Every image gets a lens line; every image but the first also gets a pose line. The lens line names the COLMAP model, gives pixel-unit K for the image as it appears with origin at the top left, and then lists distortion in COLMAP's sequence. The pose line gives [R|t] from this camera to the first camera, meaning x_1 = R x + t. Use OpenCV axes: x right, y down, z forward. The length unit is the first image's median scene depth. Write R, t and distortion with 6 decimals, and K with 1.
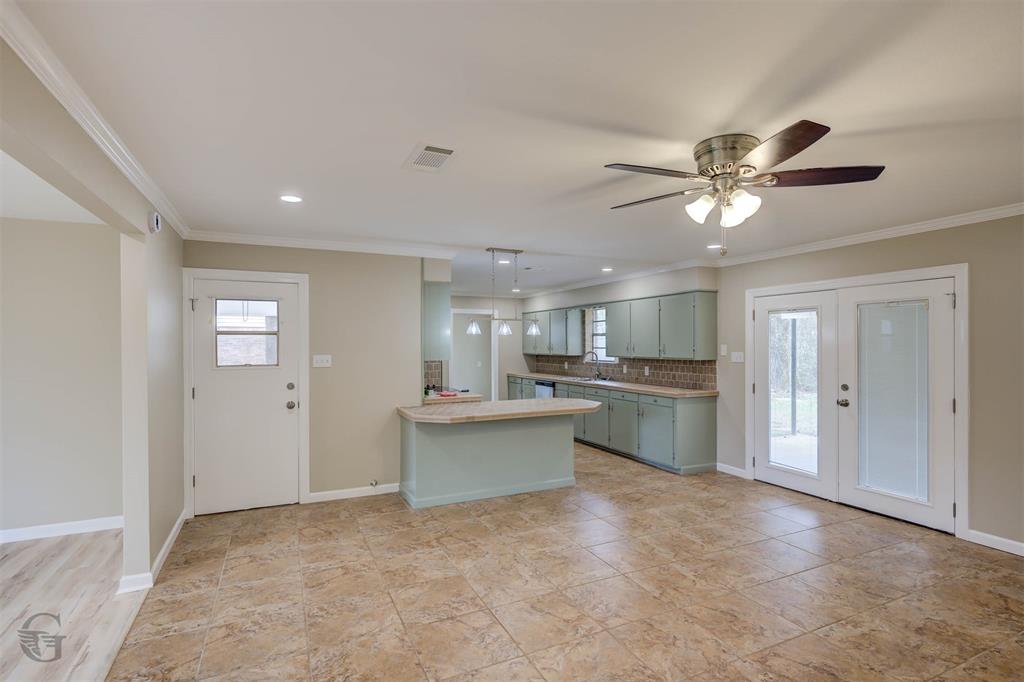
lens RADIAL K [[500.6, 0, 512.4], [0, 500.6, 347.2], [0, 0, 1]] dist [0.003564, -0.004710]
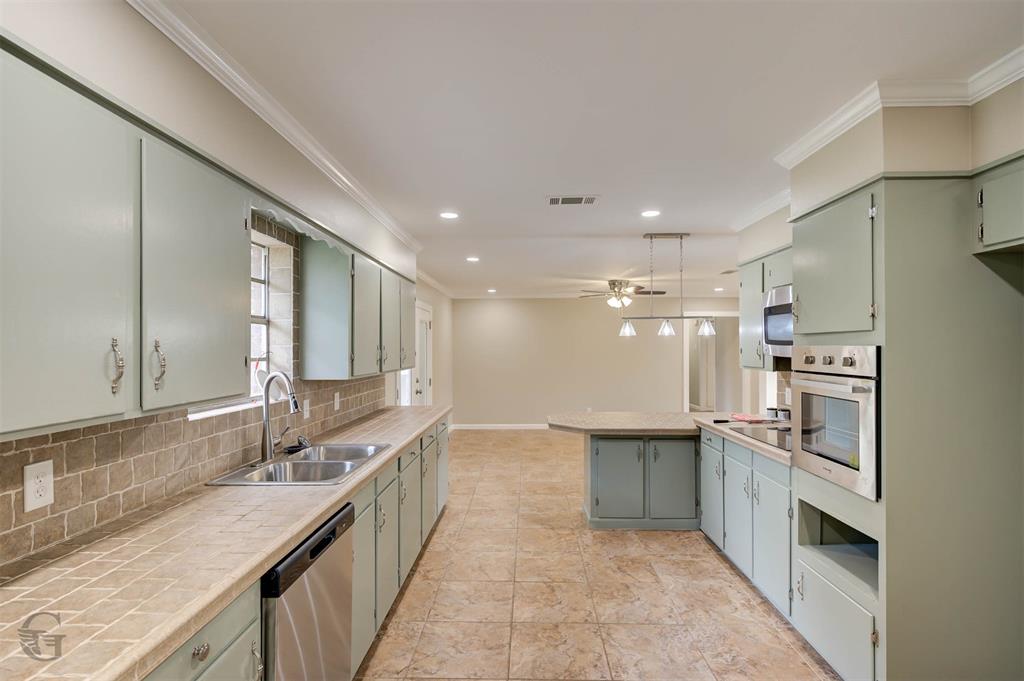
lens RADIAL K [[500.6, 0, 516.8], [0, 500.6, 345.0], [0, 0, 1]] dist [0.003564, -0.004710]
pose [[-0.900008, 0.008058, 0.435800, -0.160681], [0.007534, 0.999967, -0.002931, -0.009116], [-0.435809, 0.000646, -0.900039, 1.917383]]
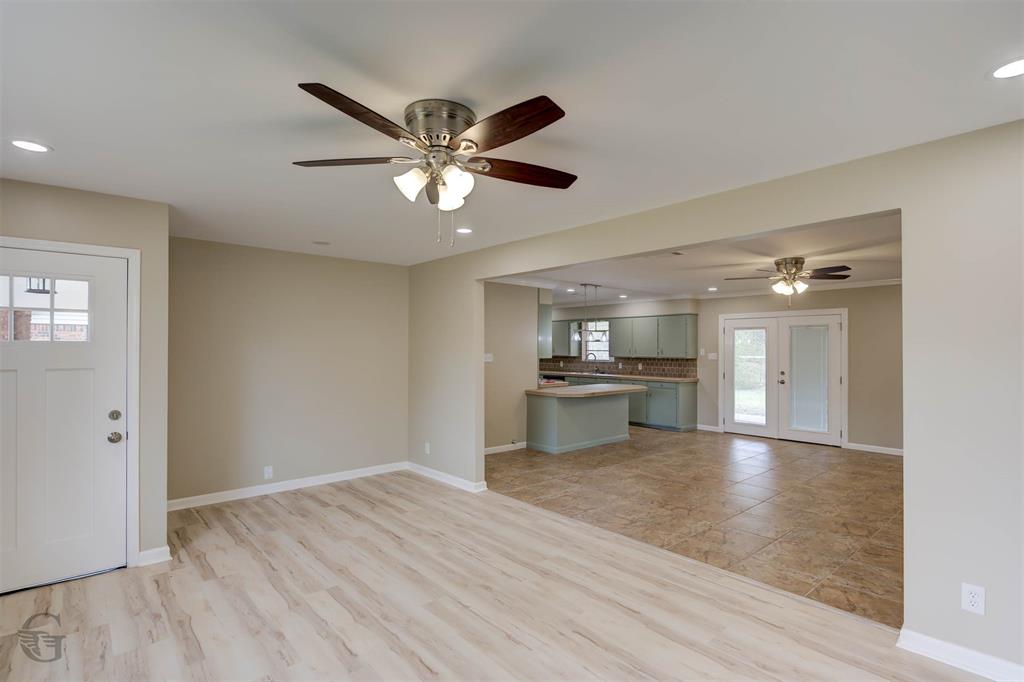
lens RADIAL K [[500.6, 0, 512.6], [0, 500.6, 347.0], [0, 0, 1]] dist [0.003564, -0.004710]
pose [[0.960456, 0.008088, 0.278314, -0.678754], [-0.005674, 0.999939, -0.009477, 0.009283], [-0.278374, 0.007523, 0.960443, -0.395407]]
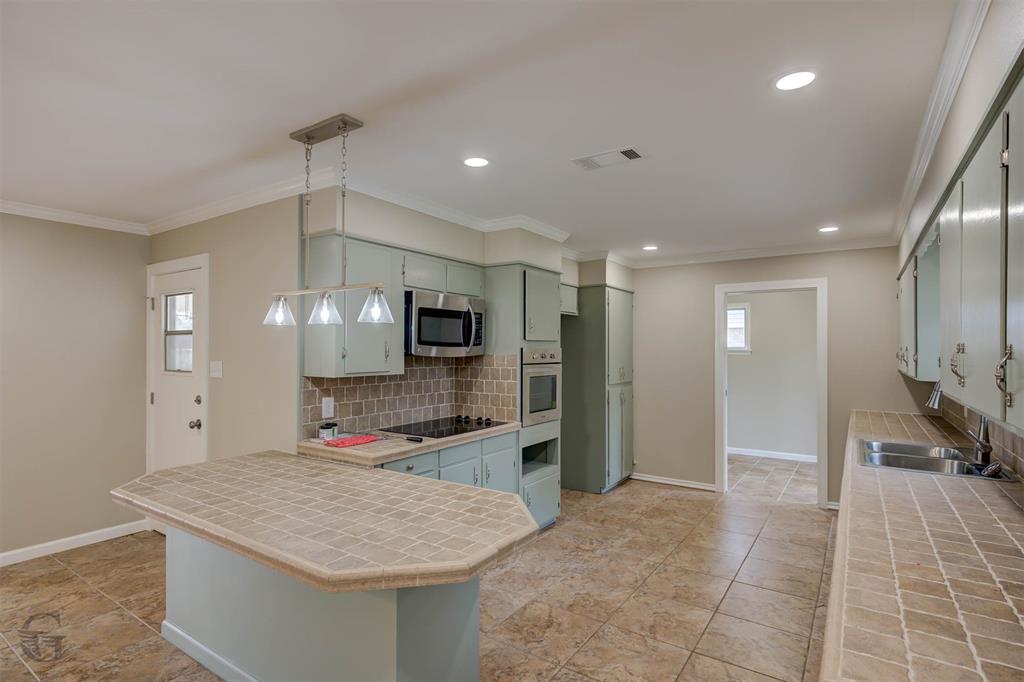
lens RADIAL K [[500.6, 0, 519.6], [0, 500.6, 350.5], [0, 0, 1]] dist [0.003564, -0.004710]
pose [[0.522453, 0.007646, -0.852634, 0.448579], [-0.010233, 0.999944, 0.002697, -0.006161], [0.852607, 0.007316, 0.522502, 0.944608]]
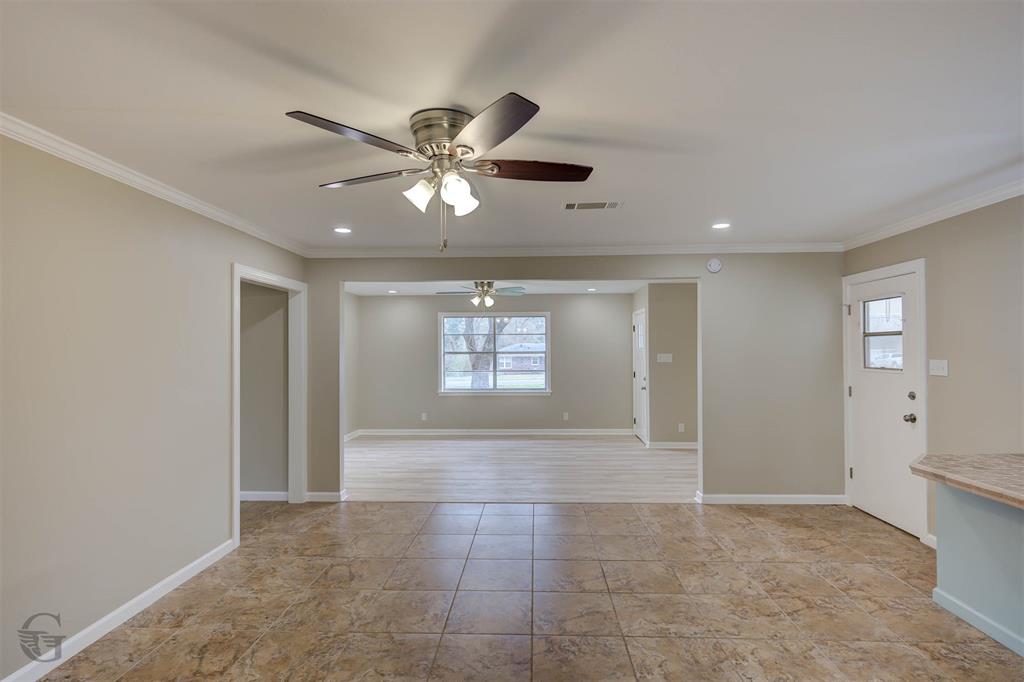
lens RADIAL K [[500.6, 0, 520.3], [0, 500.6, 346.6], [0, 0, 1]] dist [0.003564, -0.004710]
pose [[-0.453830, -0.000365, -0.891088, 0.560104], [0.001118, 0.999999, -0.000979, -0.004190], [0.891088, -0.001441, -0.453829, 0.738308]]
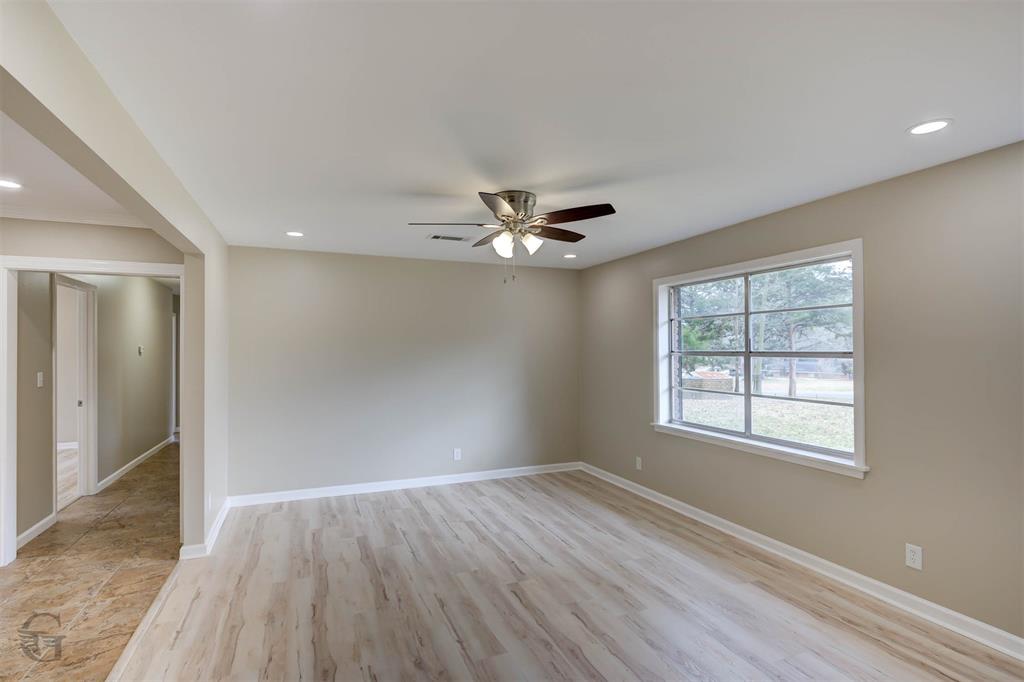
lens RADIAL K [[500.6, 0, 511.5], [0, 500.6, 349.1], [0, 0, 1]] dist [0.003564, -0.004710]
pose [[-0.998704, 0.009286, 0.050048, -0.649781], [0.009699, 0.999921, 0.008027, -0.001563], [-0.049970, 0.008502, -0.998715, 0.661865]]
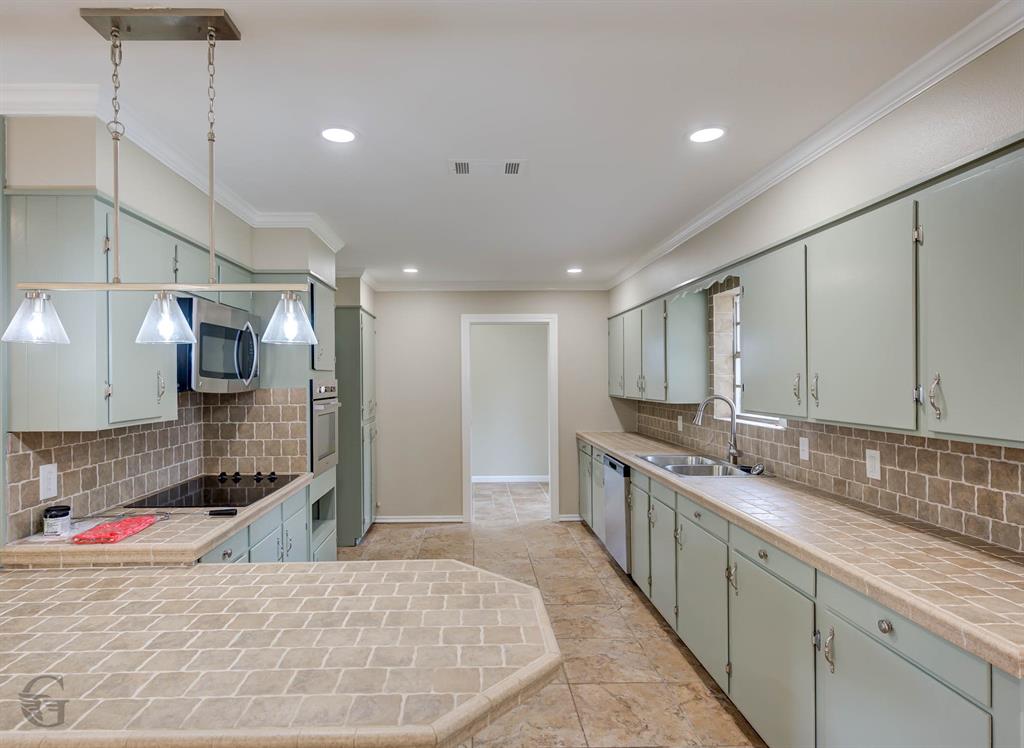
lens RADIAL K [[537.0, 0, 484.9], [0, 537.0, 382.3], [0, 0, 1]] dist [0.000948, -0.002788]
pose [[0.910798, -0.000487, -0.412852, 0.261442], [0.001383, 0.999997, 0.001871, -0.005700], [0.412850, -0.002275, 0.910796, 0.838578]]
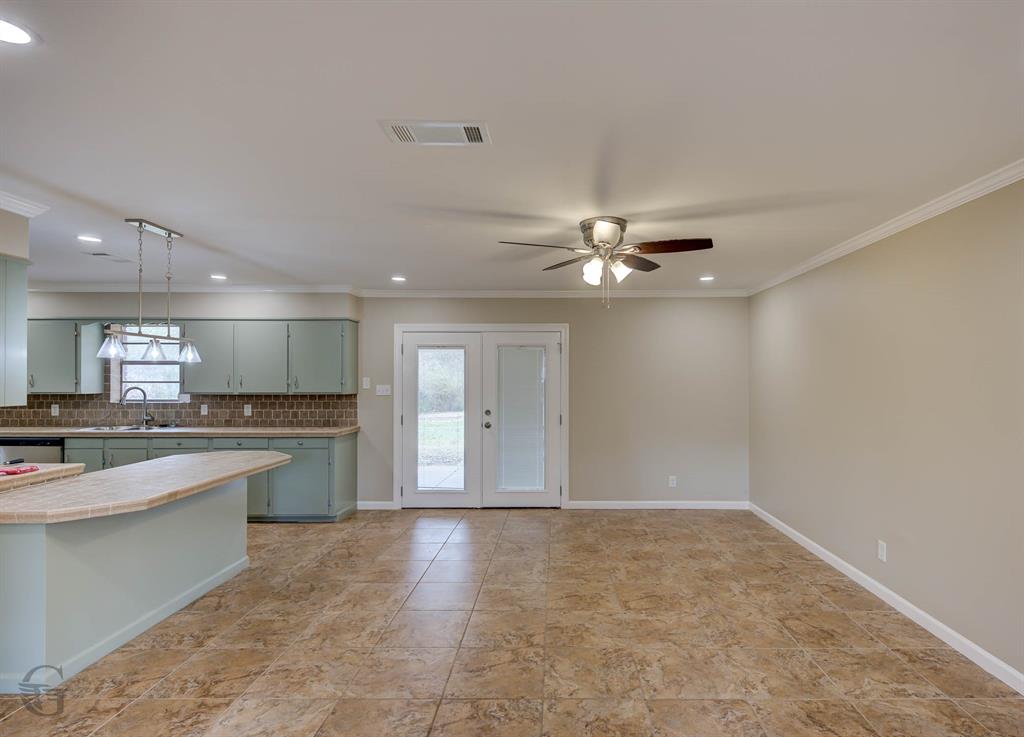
lens RADIAL K [[545.9, 0, 558.8], [0, 545.9, 373.6], [0, 0, 1]] dist [0.003810, -0.002859]
pose [[0.424426, 0.009263, 0.905415, -0.436043], [0.003742, 0.999921, -0.011984, 0.001455], [-0.905455, 0.008474, 0.424358, 0.248559]]
